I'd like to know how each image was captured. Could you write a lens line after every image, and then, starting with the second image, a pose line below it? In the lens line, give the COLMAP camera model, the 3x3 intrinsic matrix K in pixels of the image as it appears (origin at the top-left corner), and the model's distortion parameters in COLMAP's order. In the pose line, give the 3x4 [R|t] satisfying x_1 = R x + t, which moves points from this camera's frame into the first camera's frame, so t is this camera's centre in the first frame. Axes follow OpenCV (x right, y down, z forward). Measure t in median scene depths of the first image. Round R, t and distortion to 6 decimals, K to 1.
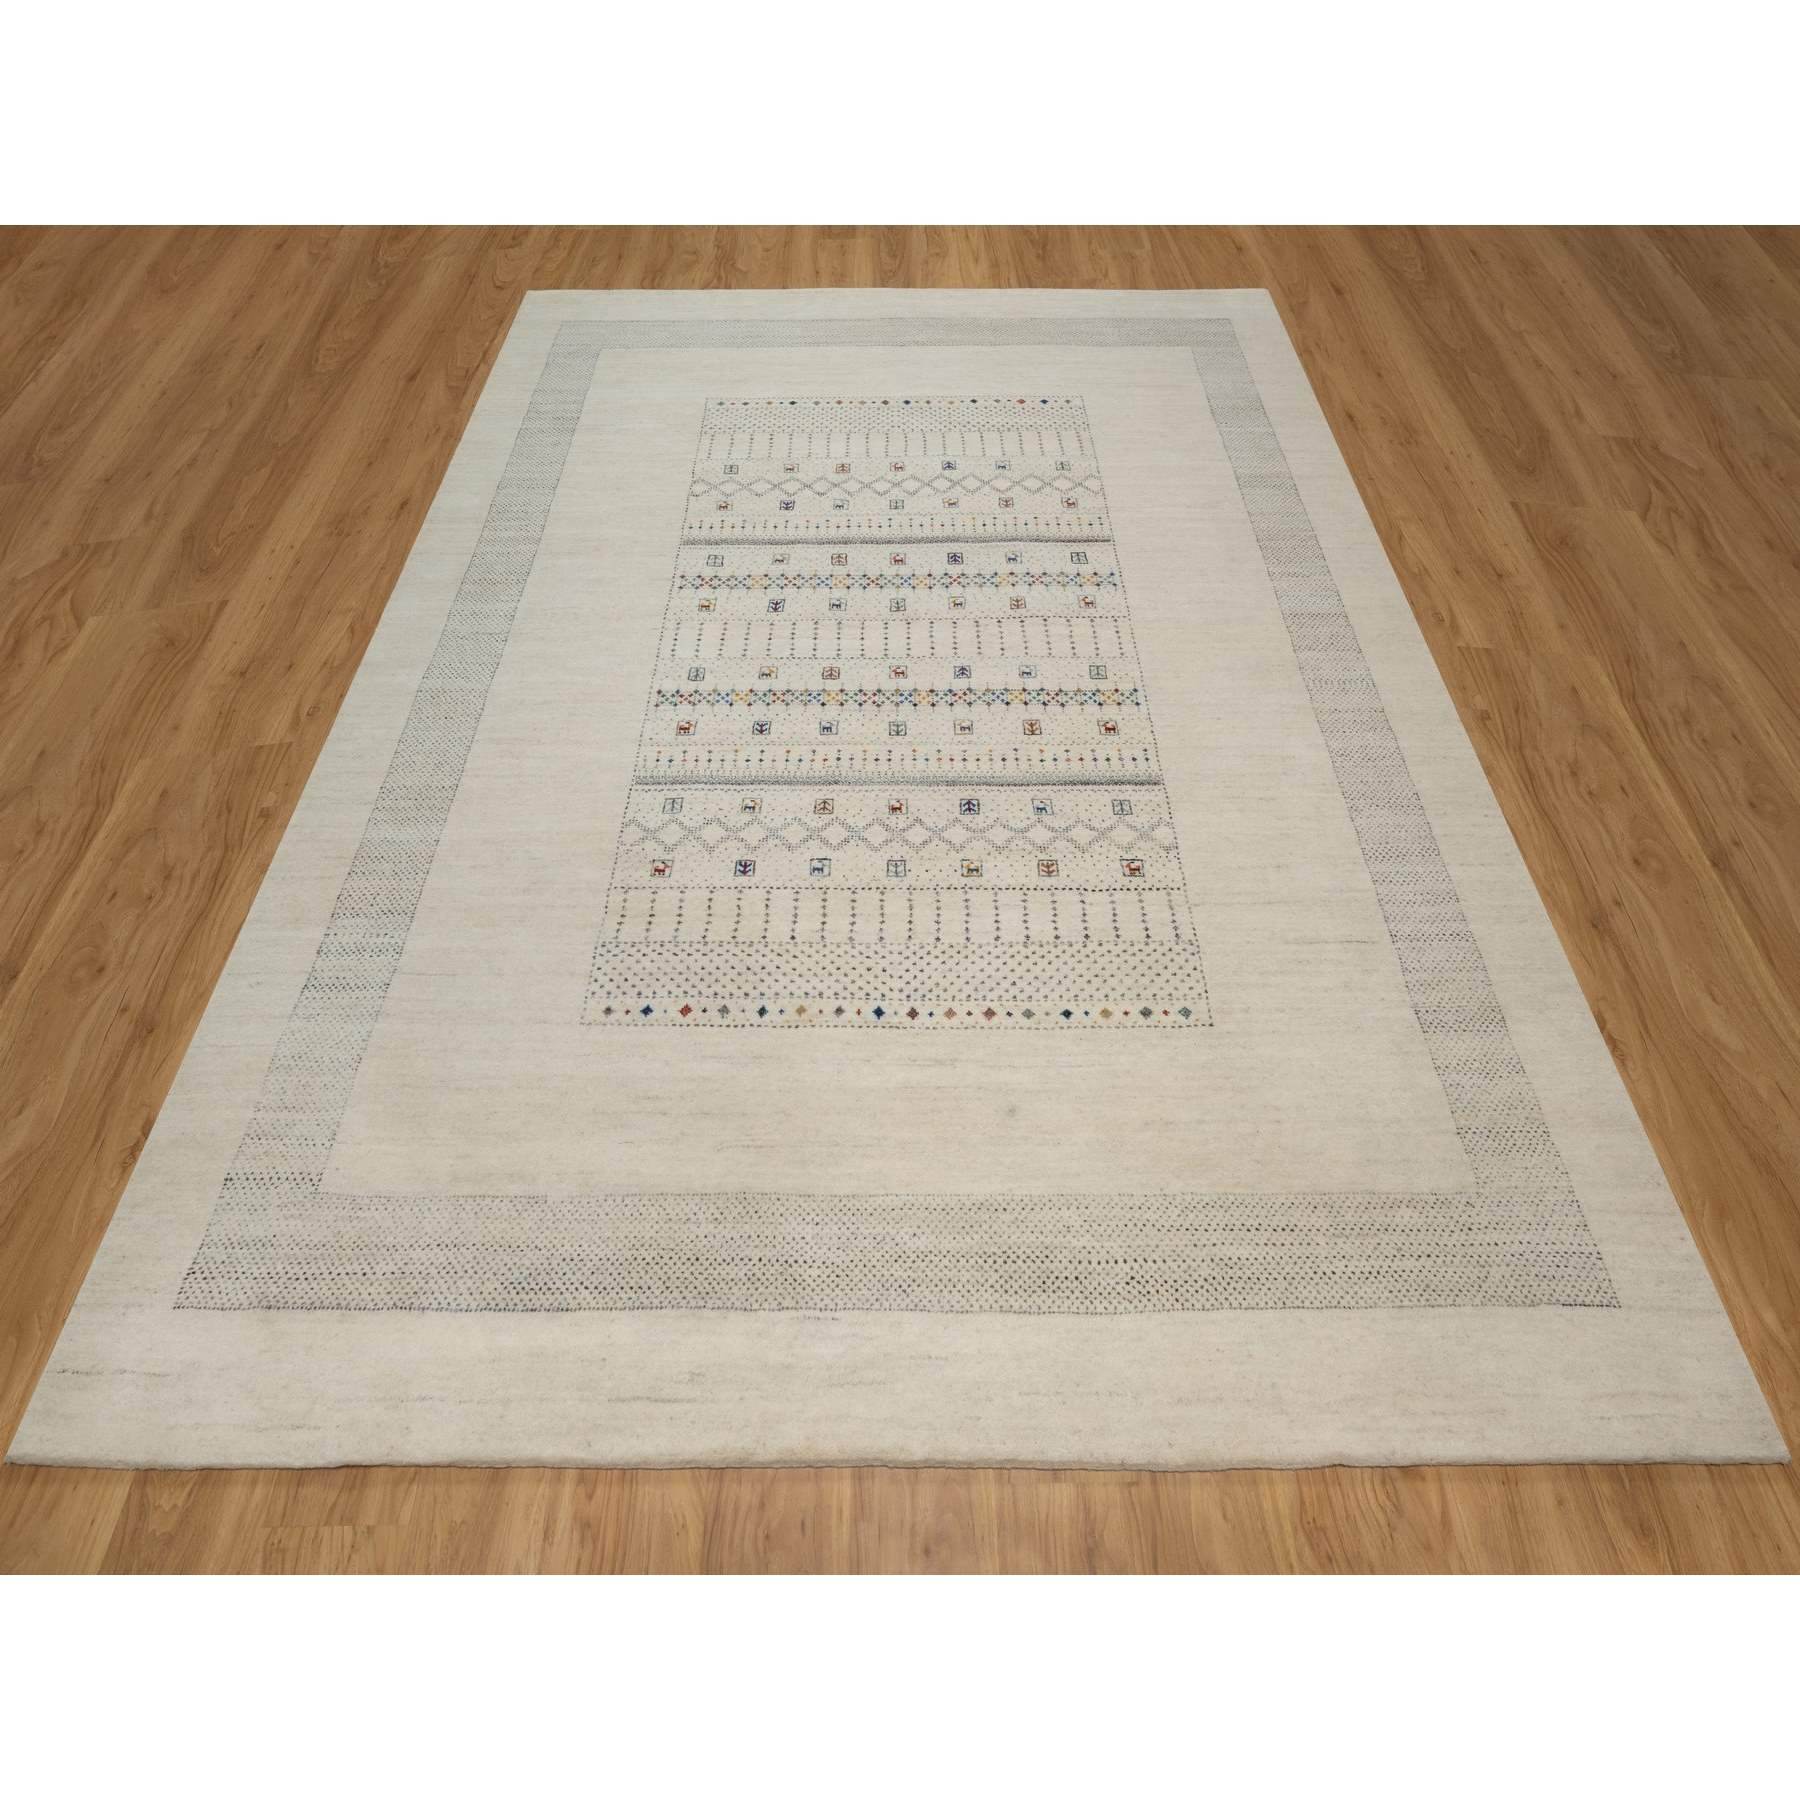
lens RADIAL K [[1059.9, 0, 900.0], [0, 1059.9, 900.0], [0, 0, 1]] dist [0.000603, 0.000671]
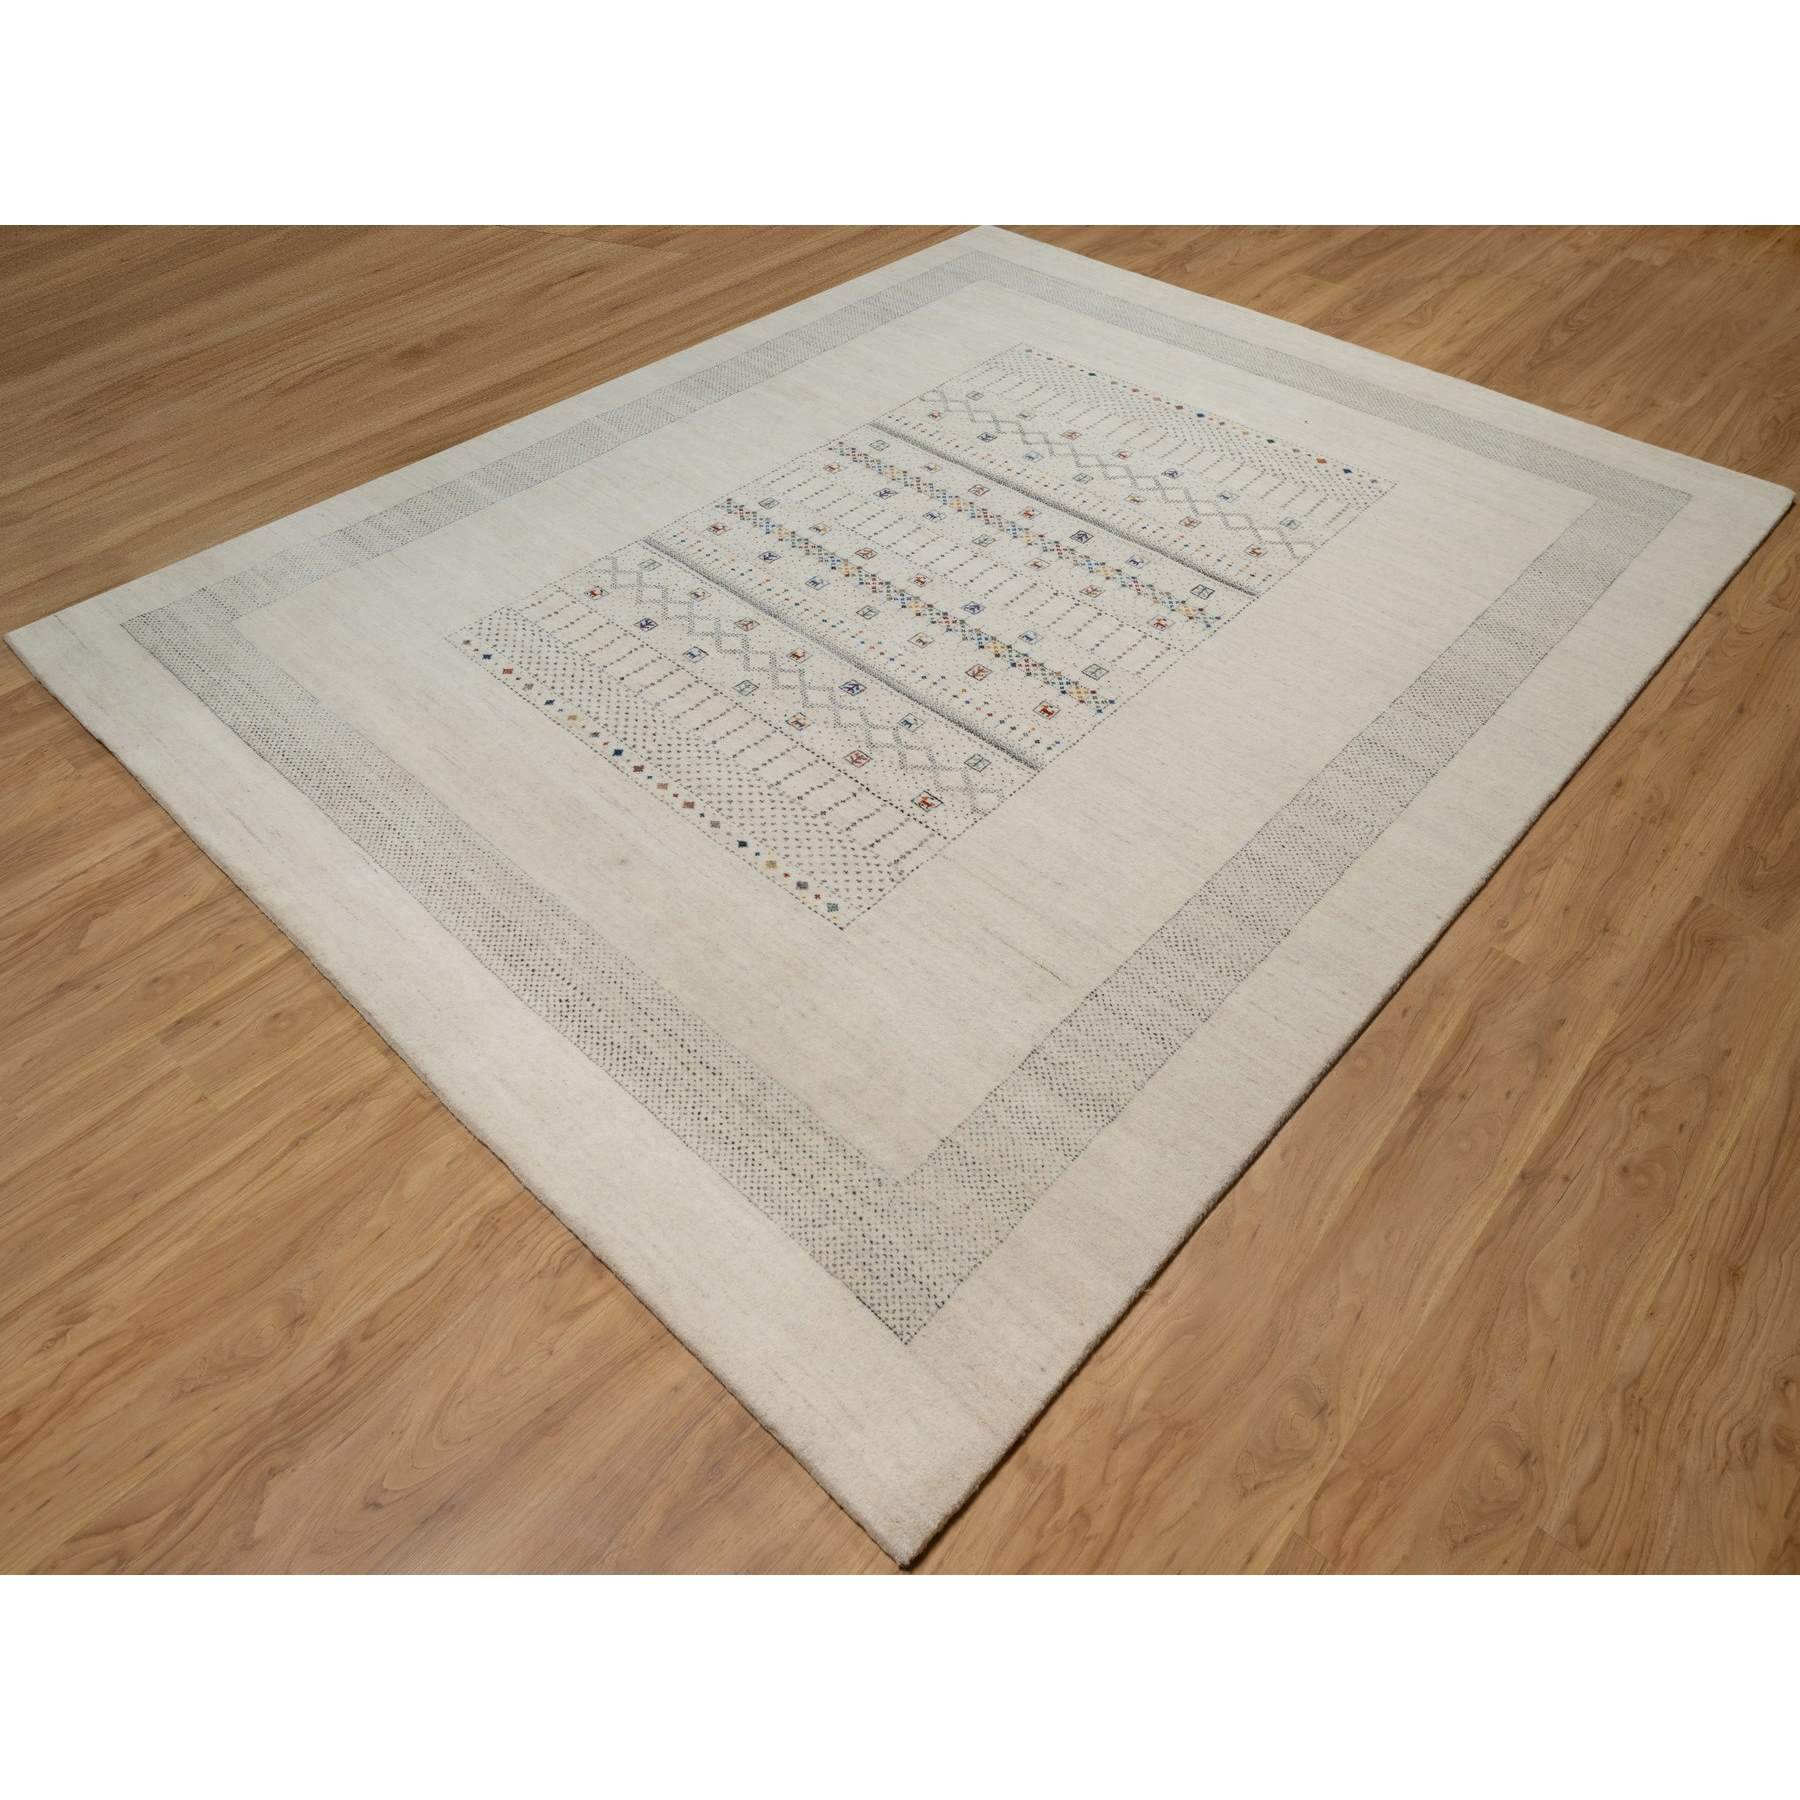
lens RADIAL K [[1205.6, 0, 900.0], [0, 1205.6, 900.0], [0, 0, 1]] dist [-0.000157, -0.001503]
pose [[0.735694, 0.507733, -0.448287, 0.640144], [-0.546008, 0.836223, 0.051046, 0.002981], [0.400786, 0.207214, 0.892431, -0.022276]]
